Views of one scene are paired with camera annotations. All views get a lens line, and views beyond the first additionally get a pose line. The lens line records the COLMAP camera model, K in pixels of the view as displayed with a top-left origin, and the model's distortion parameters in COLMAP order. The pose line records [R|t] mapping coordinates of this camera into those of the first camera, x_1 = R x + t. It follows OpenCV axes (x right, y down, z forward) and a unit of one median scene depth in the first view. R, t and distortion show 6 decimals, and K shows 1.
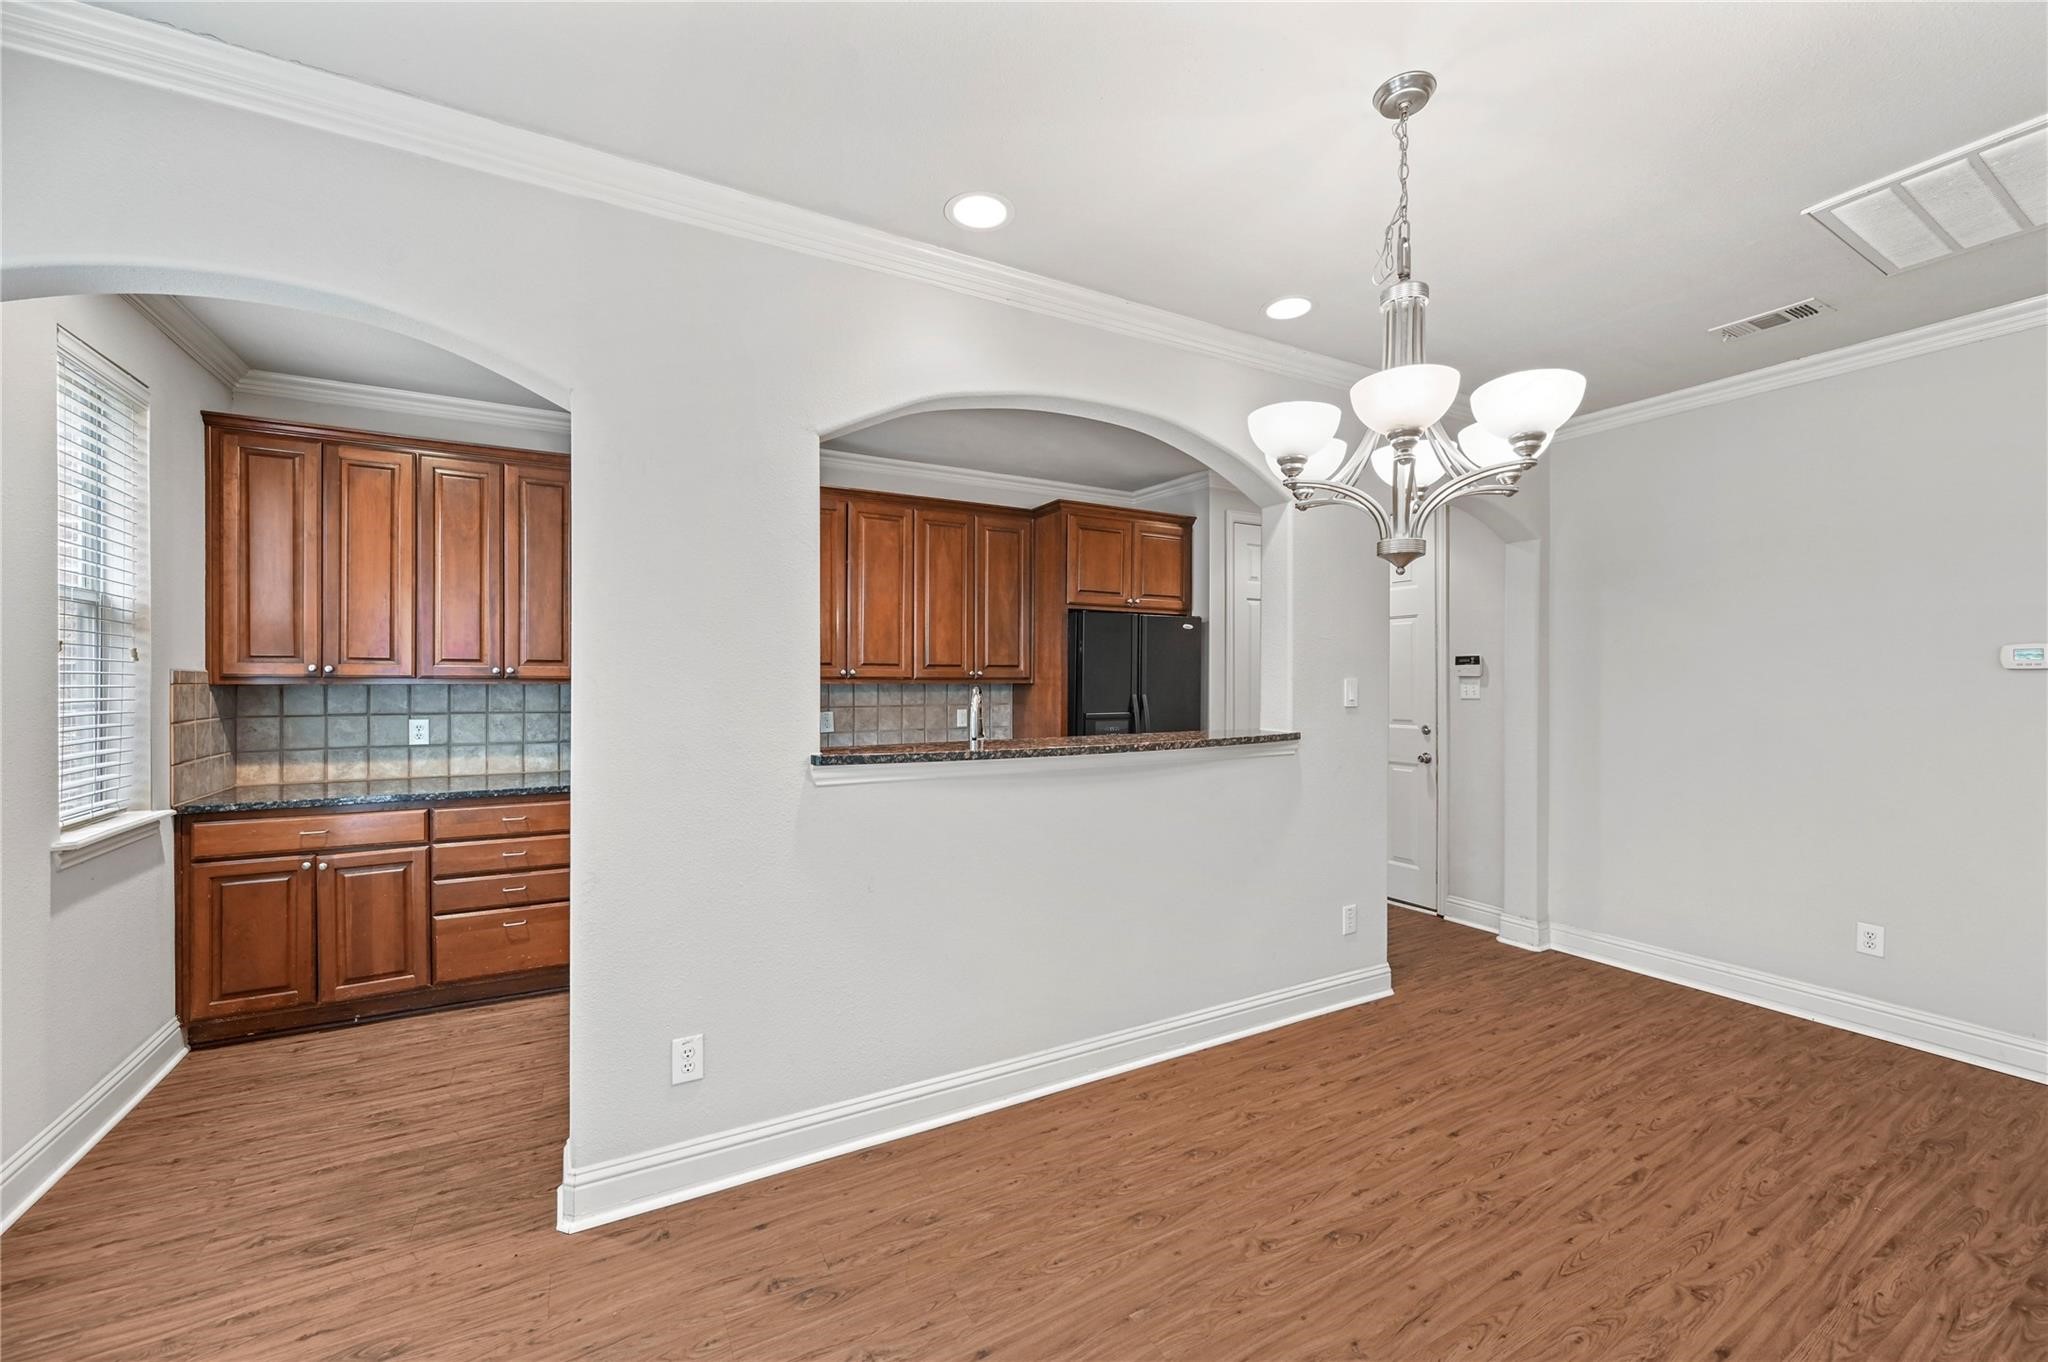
lens RADIAL K [[806.1, 0, 1030.4], [0, 806.1, 684.7], [0, 0, 1]] dist [0.004023, -0.000554]
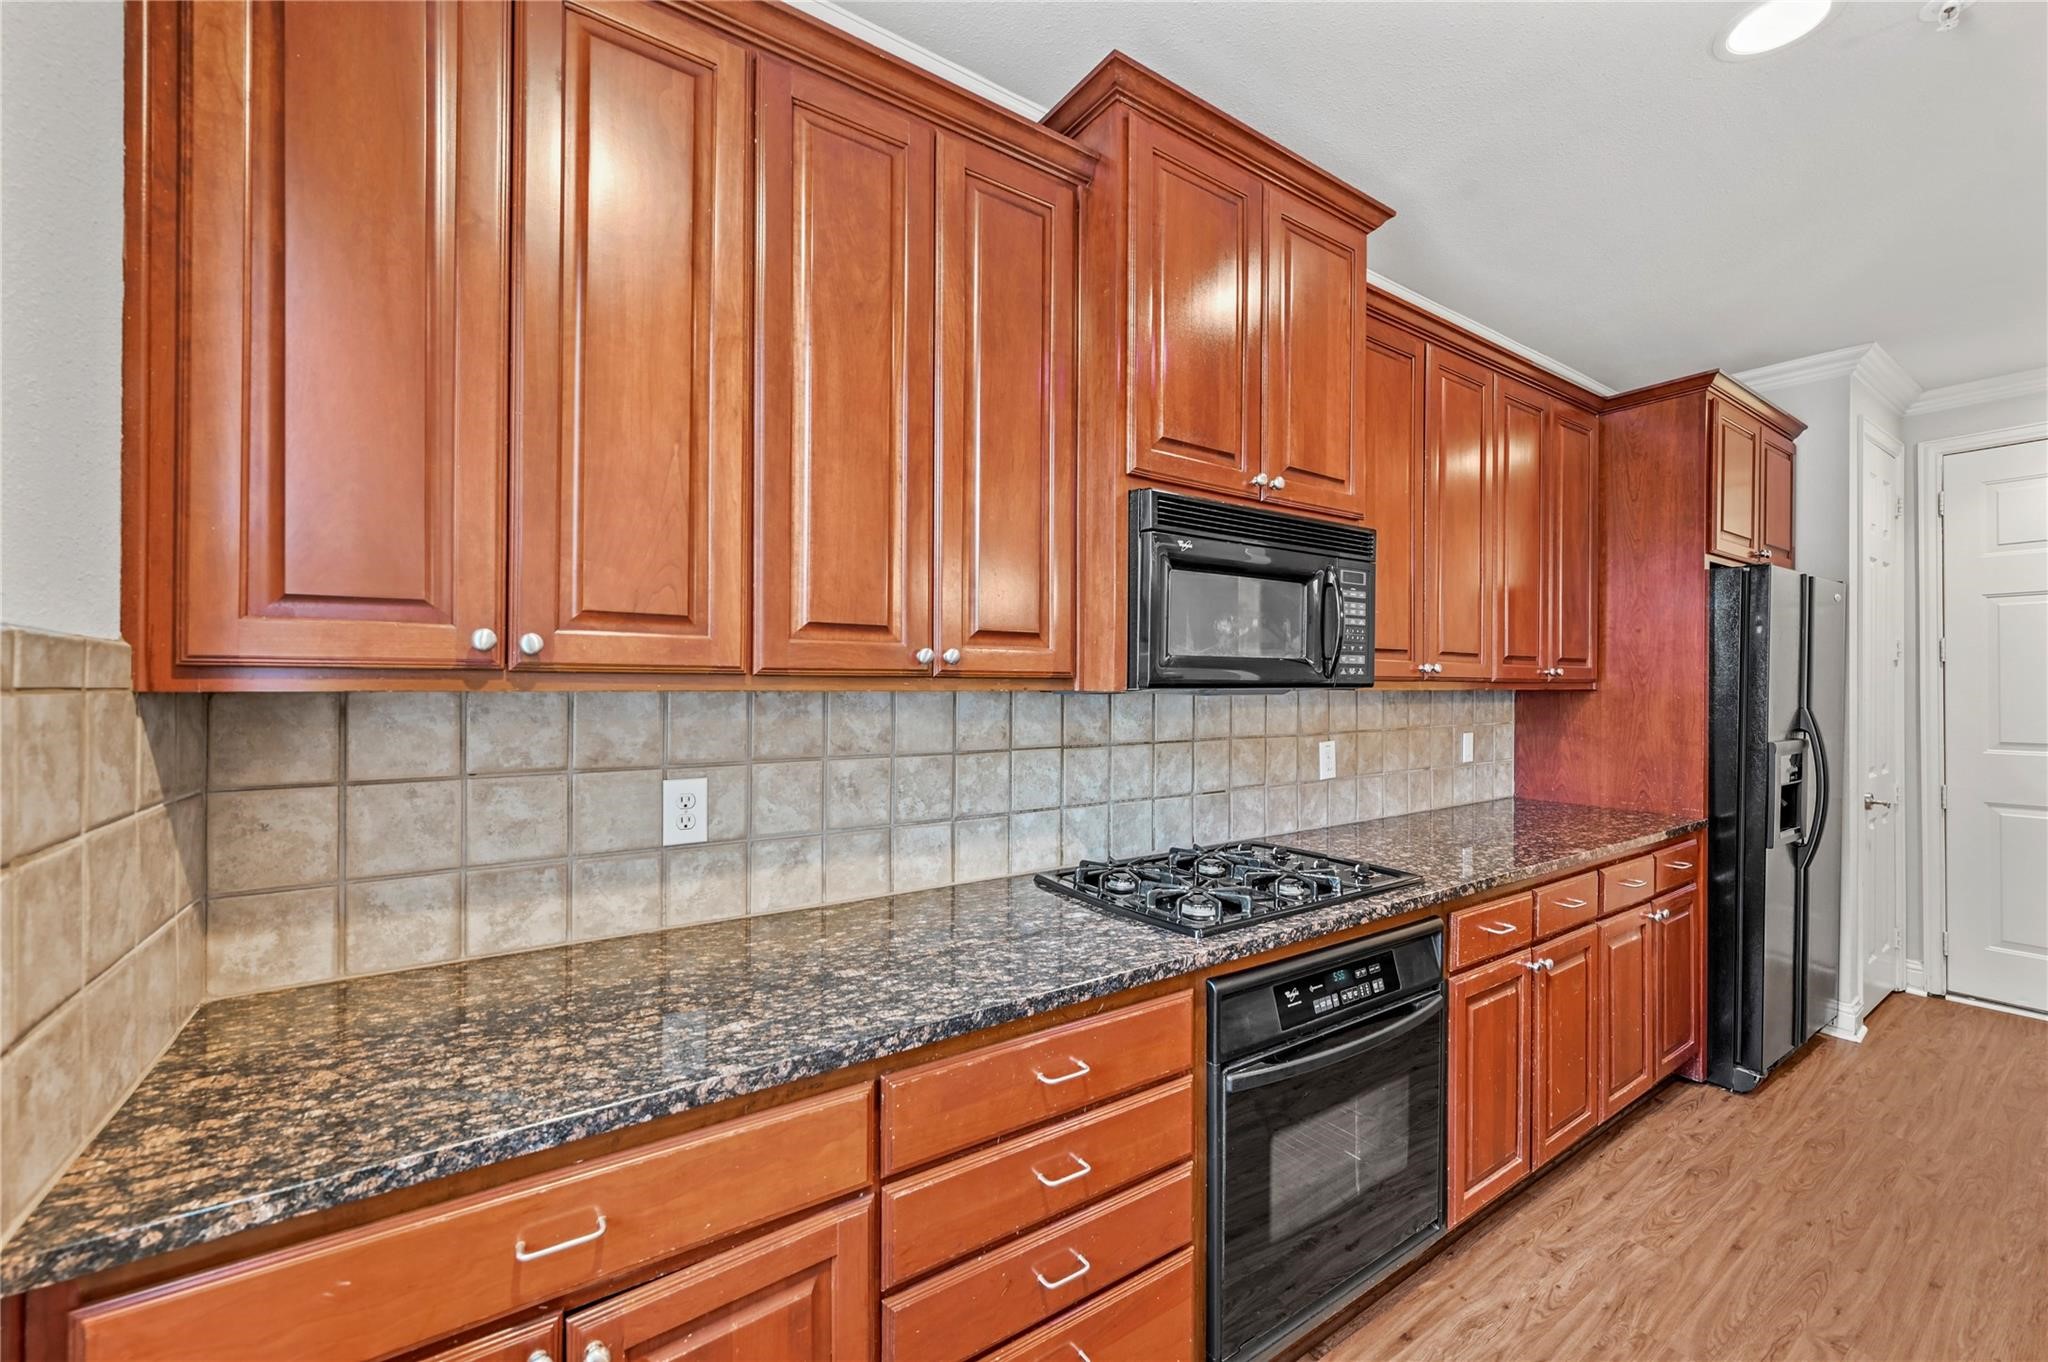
lens RADIAL K [[806.1, 0, 1034.1], [0, 806.1, 682.9], [0, 0, 1]] dist [0.004023, -0.000554]
pose [[0.995943, 0.000829, 0.089986, -0.649736], [0.000142, 0.999942, -0.010780, -0.000149], [-0.089990, 0.010749, 0.995885, 0.616655]]
